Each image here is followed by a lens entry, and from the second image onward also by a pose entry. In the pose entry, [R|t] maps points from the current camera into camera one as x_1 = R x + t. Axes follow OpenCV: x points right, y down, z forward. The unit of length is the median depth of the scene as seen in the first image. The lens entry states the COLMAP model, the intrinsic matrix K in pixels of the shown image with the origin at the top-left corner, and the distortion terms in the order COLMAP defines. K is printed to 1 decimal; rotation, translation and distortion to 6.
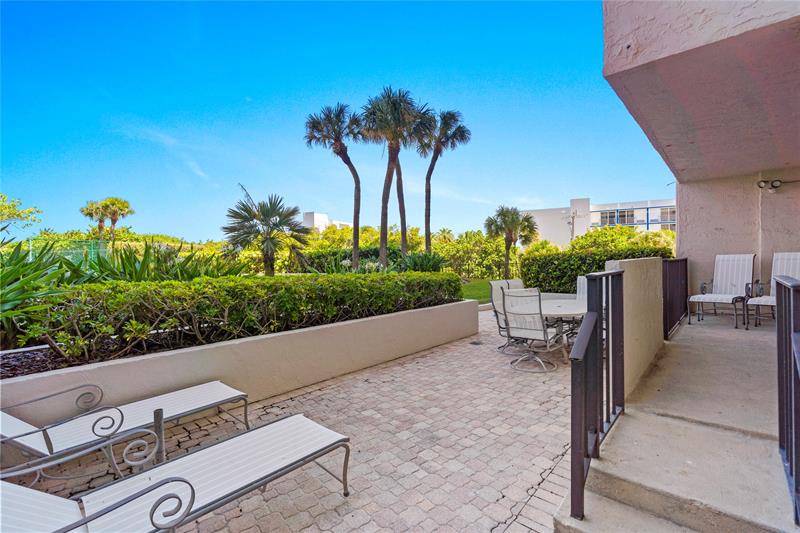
lens RADIAL K [[353.4, 0, 400.0], [0, 353.4, 266.5], [0, 0, 1]] dist [-0.010416, -0.000223]
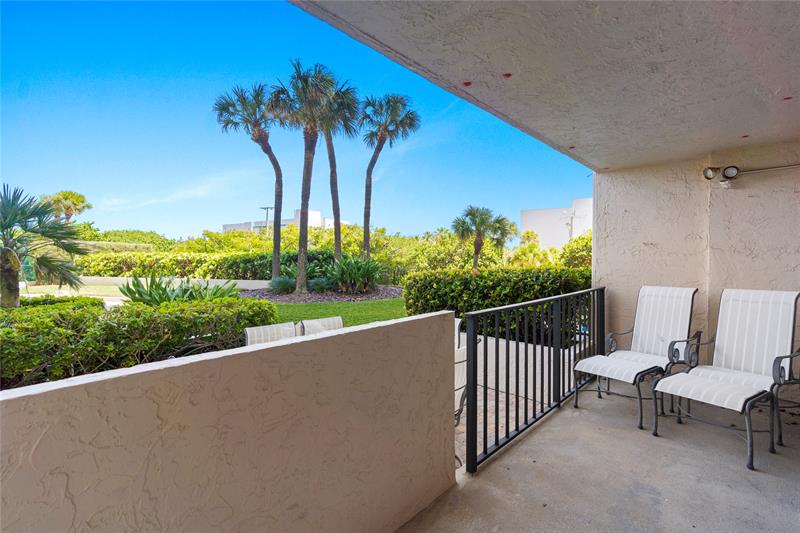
lens RADIAL K [[362.5, 0, 399.6], [0, 362.5, 264.1], [0, 0, 1]] dist [-0.014267, -0.000119]
pose [[0.999794, 0.014428, -0.014283, 0.178066], [-0.014494, 0.999885, -0.004518, -0.023494], [0.014216, 0.004724, 0.999888, 0.129373]]
